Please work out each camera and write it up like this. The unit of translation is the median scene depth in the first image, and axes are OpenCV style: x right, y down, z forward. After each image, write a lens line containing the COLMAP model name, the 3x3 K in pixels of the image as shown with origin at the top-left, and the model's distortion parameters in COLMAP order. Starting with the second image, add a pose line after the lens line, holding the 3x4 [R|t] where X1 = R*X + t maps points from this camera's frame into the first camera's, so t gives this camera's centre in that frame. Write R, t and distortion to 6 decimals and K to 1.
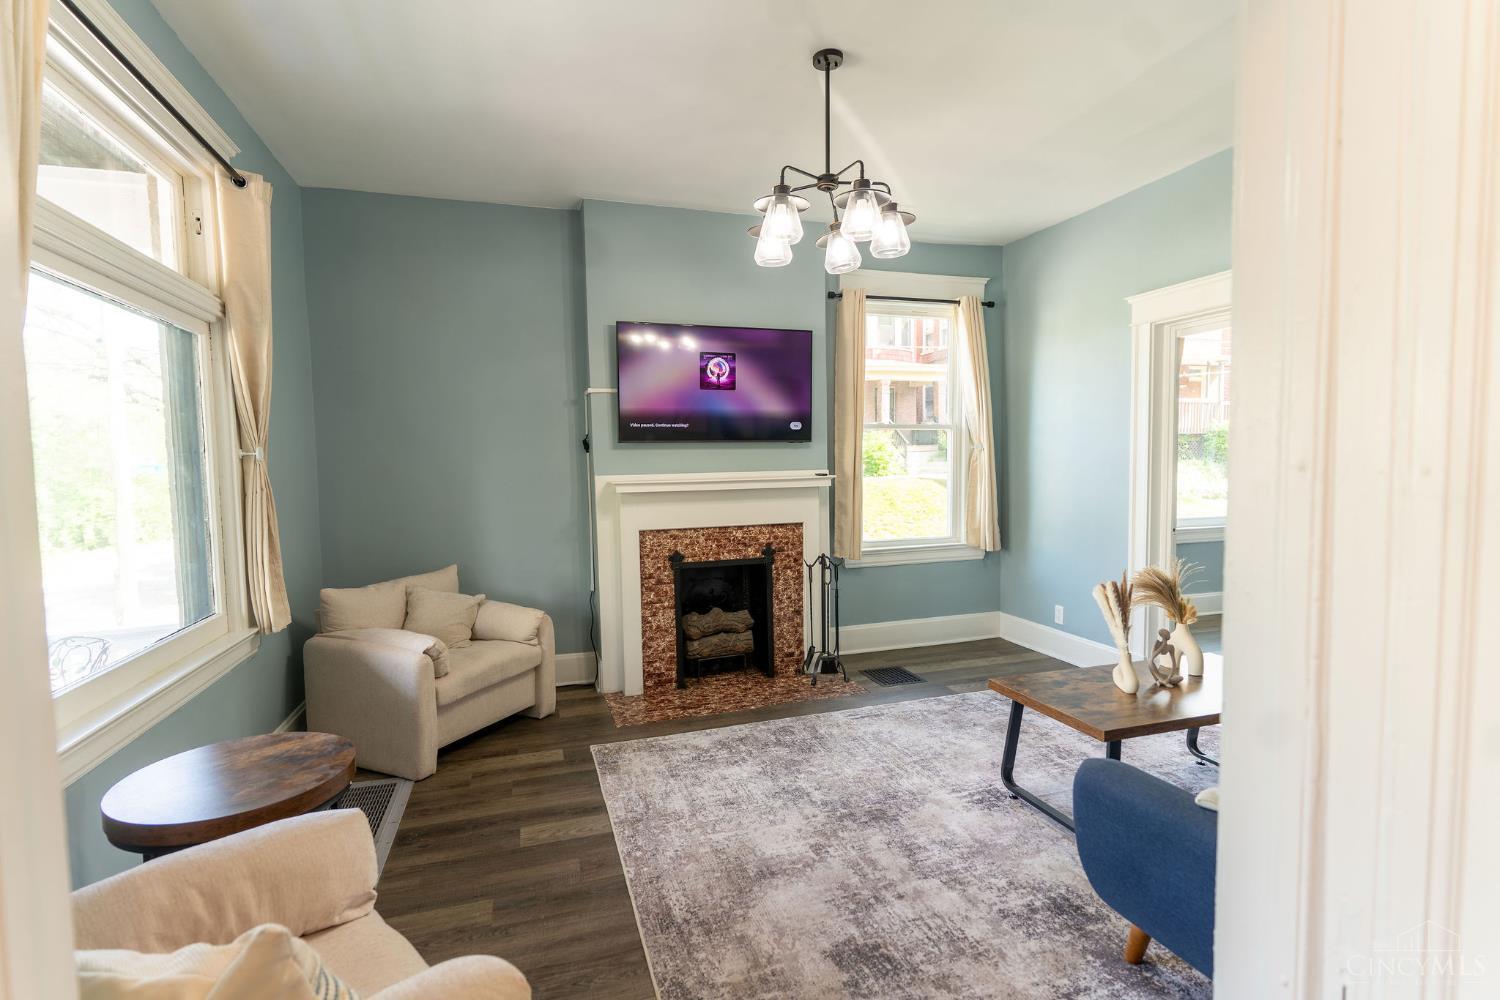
lens RADIAL K [[707.2, 0, 745.0], [0, 707.2, 504.0], [0, 0, 1]] dist [0.000213, 0.000388]
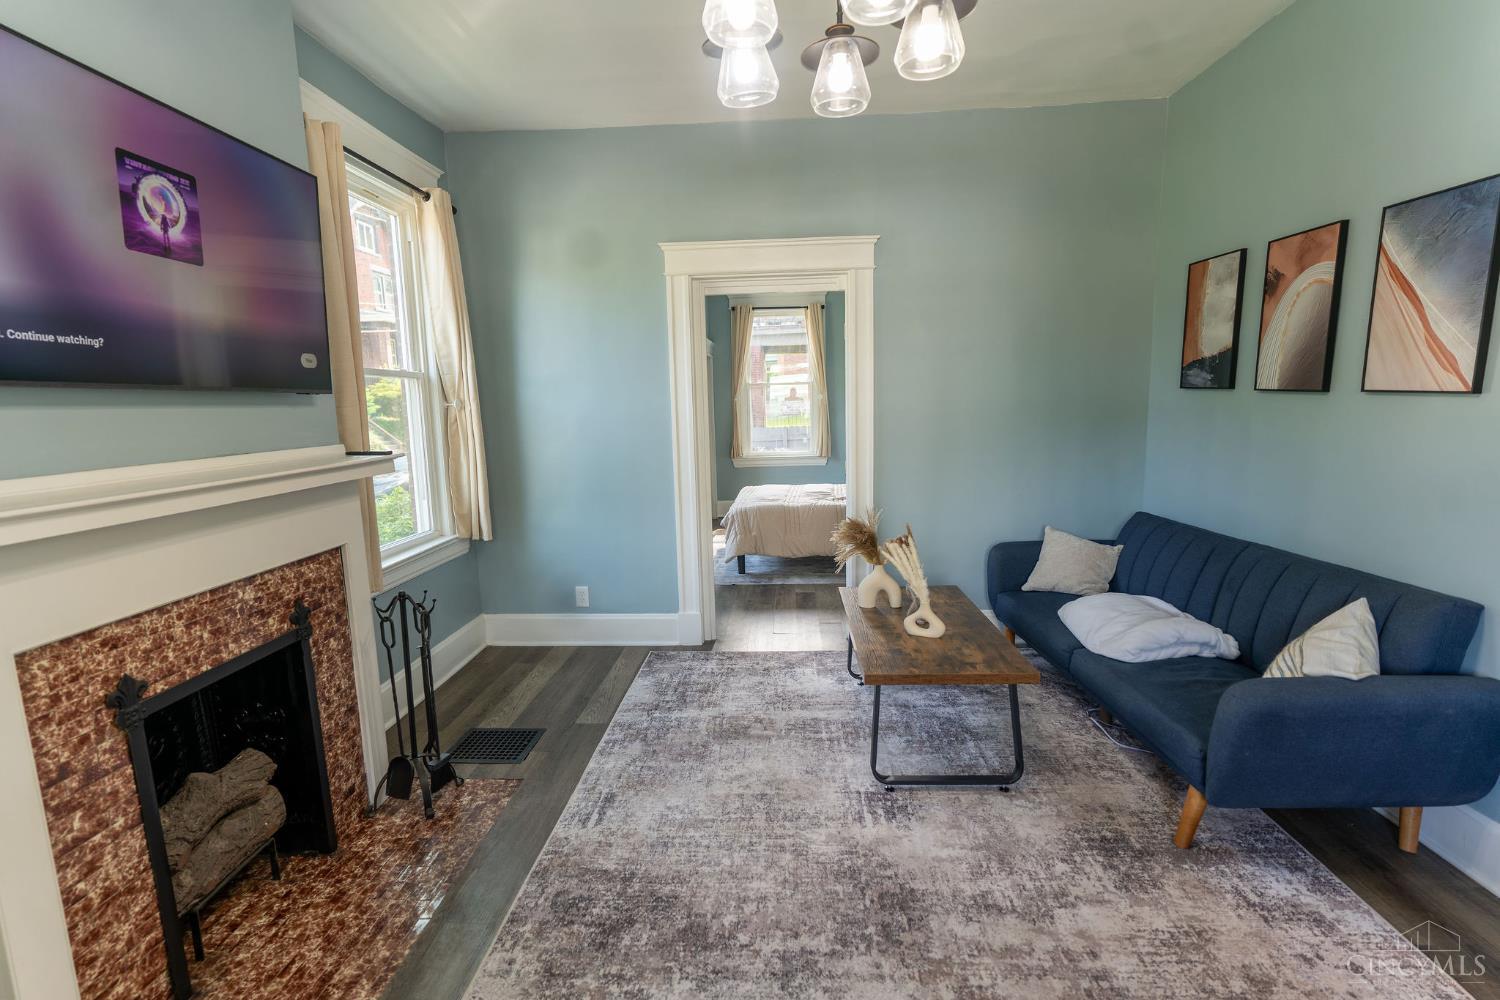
lens RADIAL K [[707.2, 0, 745.0], [0, 707.2, 504.0], [0, 0, 1]] dist [0.000213, 0.000388]
pose [[0.357099, -0.128100, 0.925241, -0.422765], [0.078018, 0.991181, 0.107117, -0.053422], [-0.930803, 0.033934, 0.363944, 0.732647]]
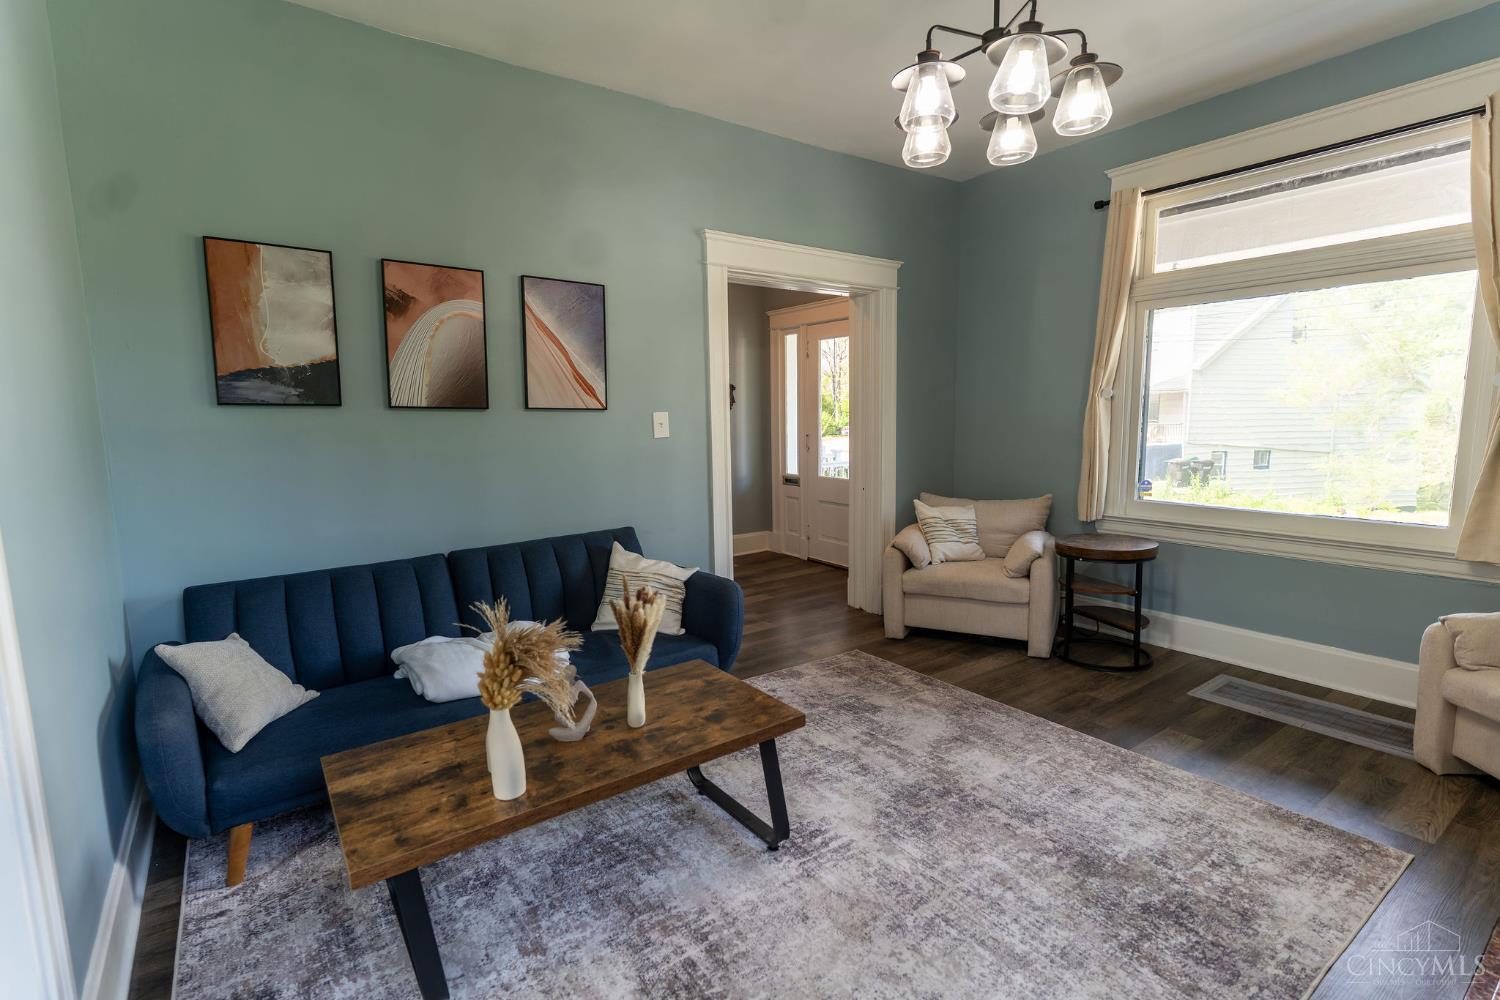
lens RADIAL K [[707.2, 0, 745.0], [0, 707.2, 504.0], [0, 0, 1]] dist [0.000213, 0.000388]
pose [[-0.951373, 0.073634, -0.299112, 0.544000], [0.015826, 0.981412, 0.191261, -0.095151], [0.307636, 0.177227, -0.934853, 1.458921]]
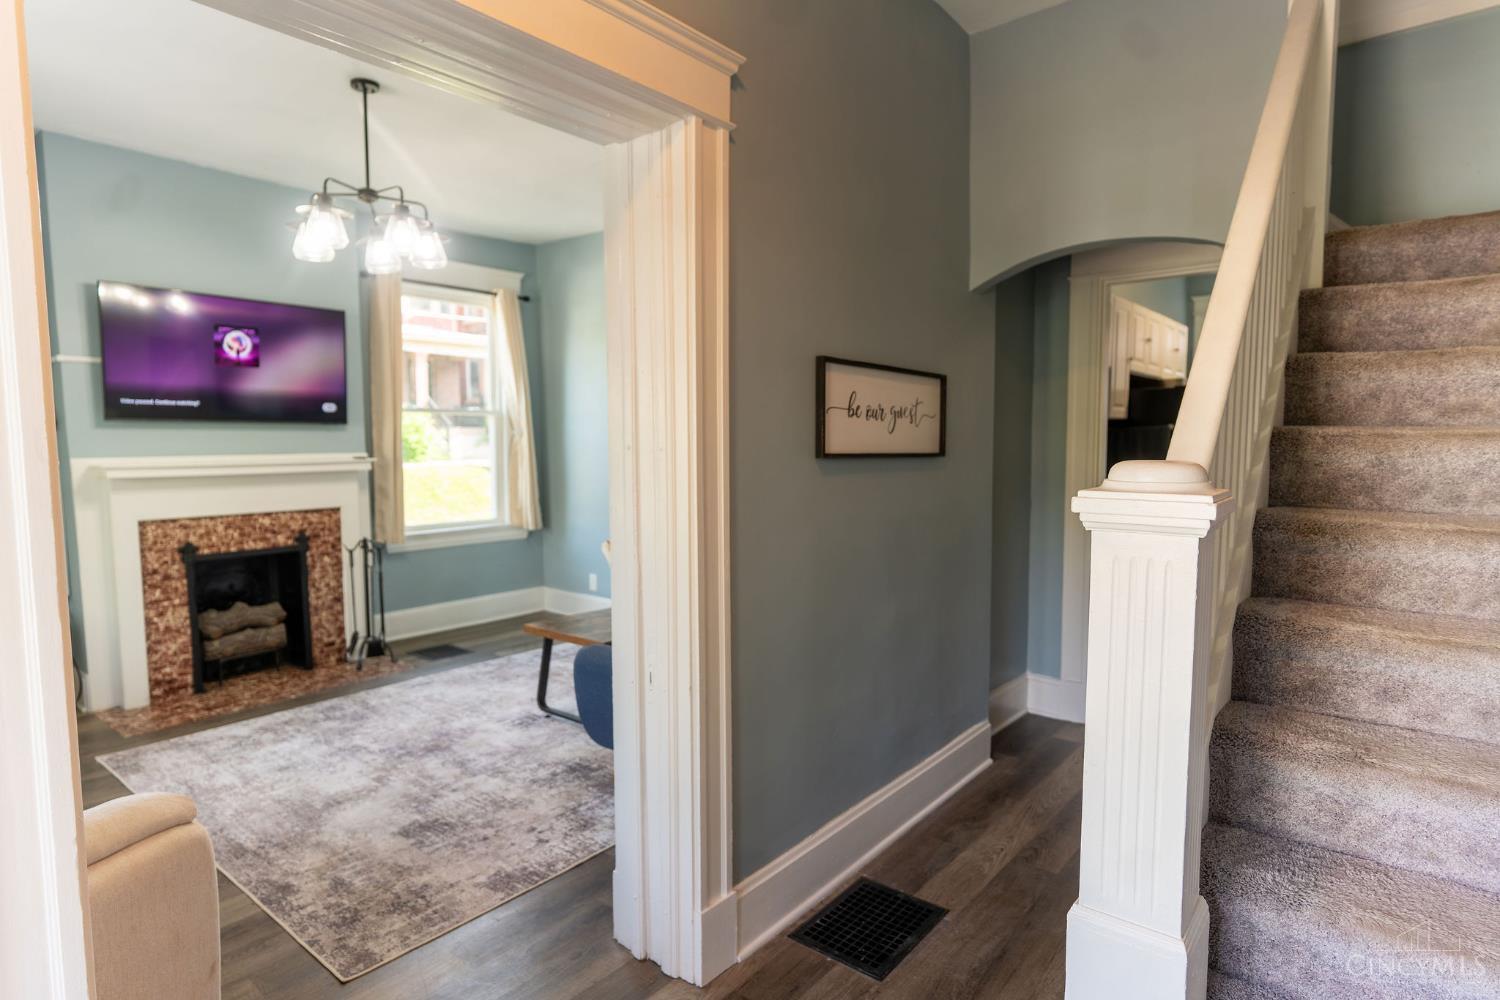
lens RADIAL K [[815.9, 0, 744.5], [0, 815.9, 506.4], [0, 0, 1]] dist [-0.004438, 0.002400]
pose [[0.841553, -0.031016, 0.539283, -0.078117], [0.024022, 0.999511, 0.020000, 0.022688], [-0.539640, -0.003877, 0.841887, -0.346065]]
